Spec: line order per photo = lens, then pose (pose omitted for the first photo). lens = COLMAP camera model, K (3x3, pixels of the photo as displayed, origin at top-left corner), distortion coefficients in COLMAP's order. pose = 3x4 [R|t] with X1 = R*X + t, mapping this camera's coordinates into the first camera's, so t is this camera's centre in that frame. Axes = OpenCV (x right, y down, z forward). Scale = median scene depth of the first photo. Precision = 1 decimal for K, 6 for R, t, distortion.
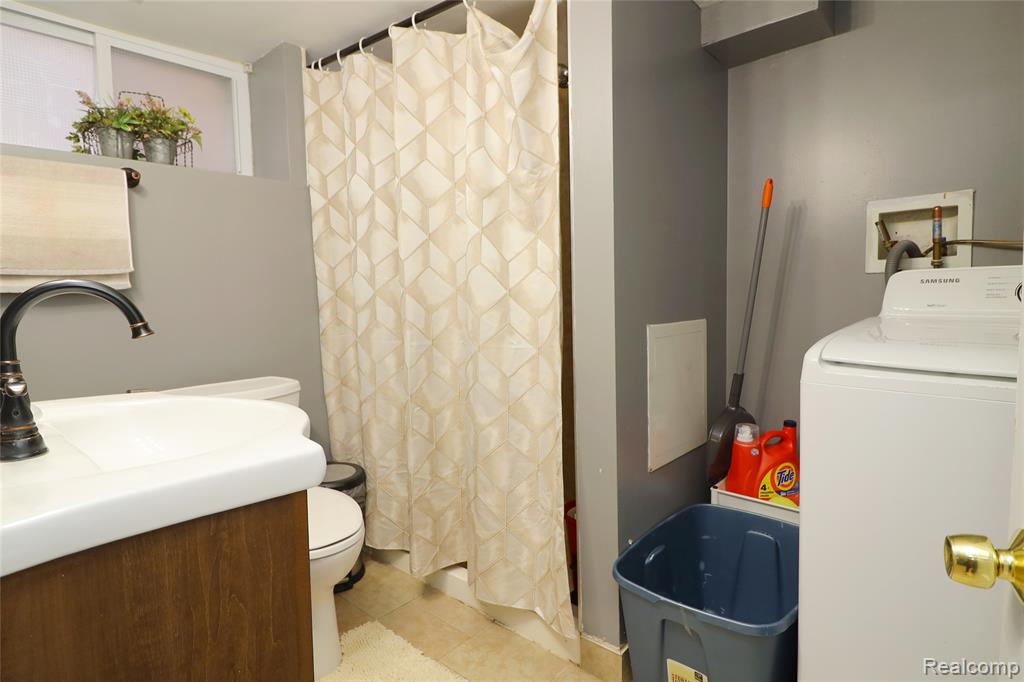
lens RADIAL K [[549.9, 0, 521.5], [0, 549.9, 338.5], [0, 0, 1]] dist [0.002626, -0.007036]
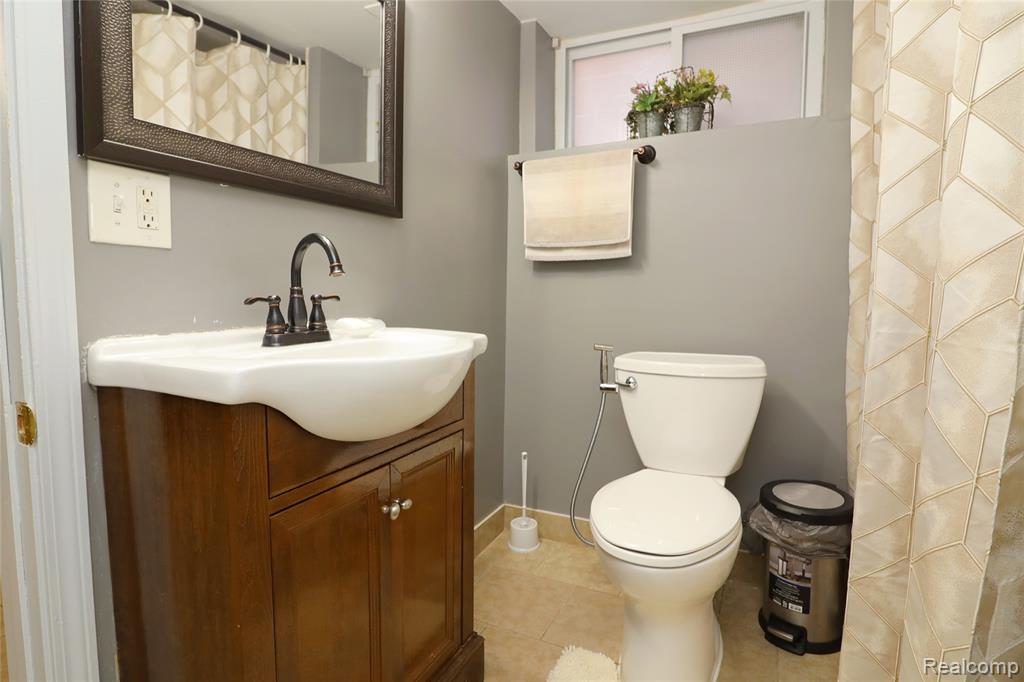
lens RADIAL K [[549.9, 0, 520.7], [0, 549.9, 337.6], [0, 0, 1]] dist [0.002626, -0.007036]
pose [[0.254012, 0.099583, -0.962061, 0.287385], [-0.083431, 0.993234, 0.080781, 0.002129], [0.963596, 0.059746, 0.260602, 0.458399]]
